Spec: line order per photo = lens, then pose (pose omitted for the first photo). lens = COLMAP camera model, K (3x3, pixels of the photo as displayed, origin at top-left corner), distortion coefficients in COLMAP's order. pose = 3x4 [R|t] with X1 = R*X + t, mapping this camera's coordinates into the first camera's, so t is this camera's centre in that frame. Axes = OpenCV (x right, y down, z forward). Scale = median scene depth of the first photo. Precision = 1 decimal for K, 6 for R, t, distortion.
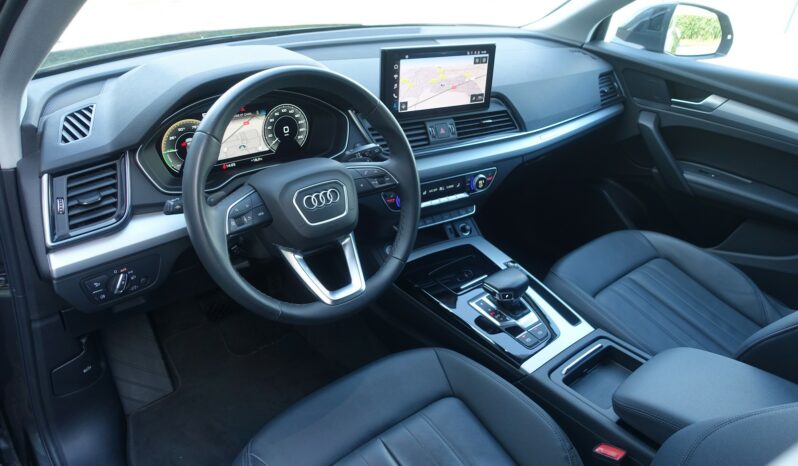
lens RADIAL K [[547.8, 0, 399.0], [0, 547.8, 233.0], [0, 0, 1]] dist [-0.000105, -0.001702]
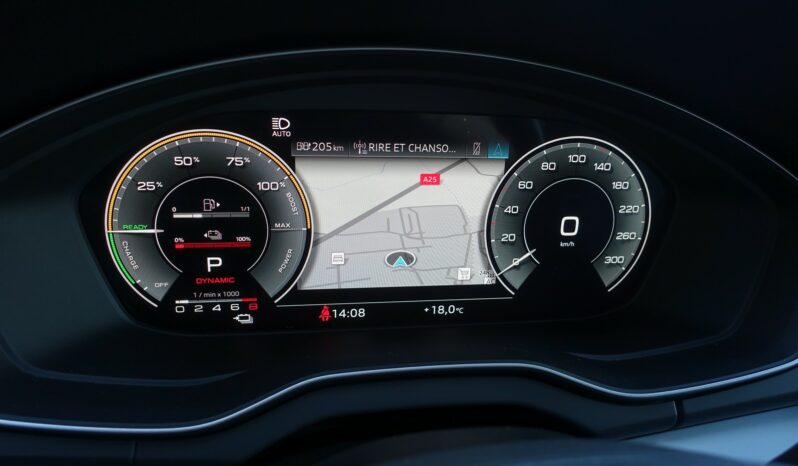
lens RADIAL K [[547.8, 0, 399.0], [0, 547.8, 233.0], [0, 0, 1]] dist [-0.000105, -0.001702]
pose [[0.868999, 0.166350, -0.466014, -0.146258], [-0.246013, 0.962395, -0.115211, -0.127792], [0.429324, 0.214764, 0.877244, 0.696731]]
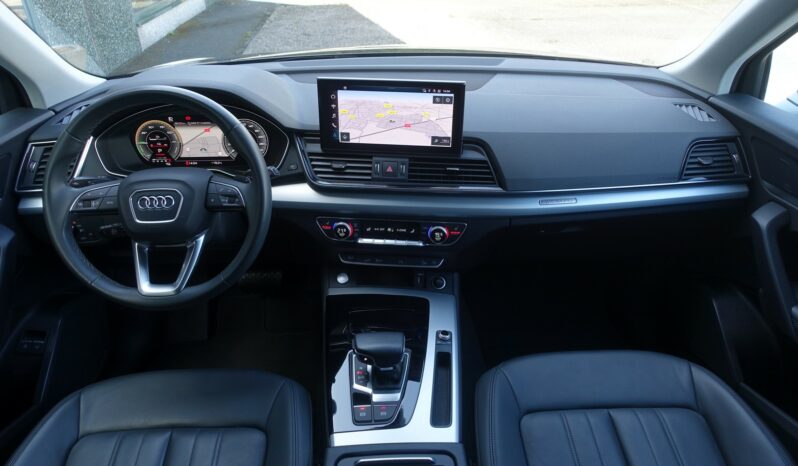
lens RADIAL K [[547.8, 0, 399.0], [0, 547.8, 233.0], [0, 0, 1]] dist [-0.000105, -0.001702]
pose [[0.788572, 0.243981, -0.564471, 0.694140], [-0.258856, 0.964338, 0.055190, -0.147478], [0.557807, 0.102595, 0.823605, 0.268264]]
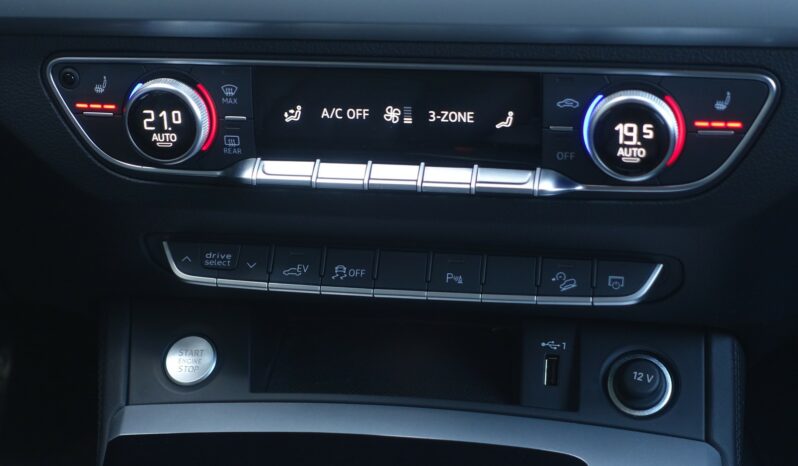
lens RADIAL K [[1665.9, 0, 399.0], [0, 1665.9, 233.0], [0, 0, 1]] dist [-0.110028, -0.393845]
pose [[0.730086, 0.226324, -0.644789, 0.517886], [-0.258231, 0.964972, 0.046318, -0.077087], [0.632686, 0.132689, 0.762956, 0.632505]]
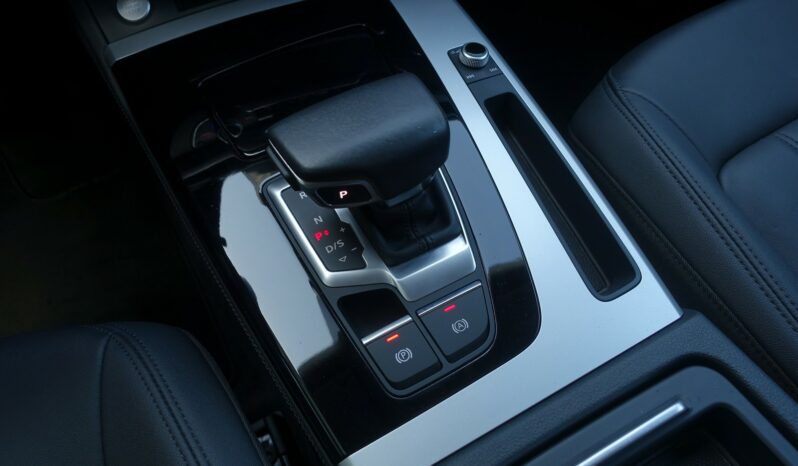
lens RADIAL K [[547.8, 0, 399.0], [0, 547.8, 233.0], [0, 0, 1]] dist [-0.000105, -0.001702]
pose [[0.974350, 0.092354, -0.205213, 0.279277], [-0.000615, 0.912997, 0.407966, 0.023877], [0.225036, -0.397375, 0.889636, 0.758975]]
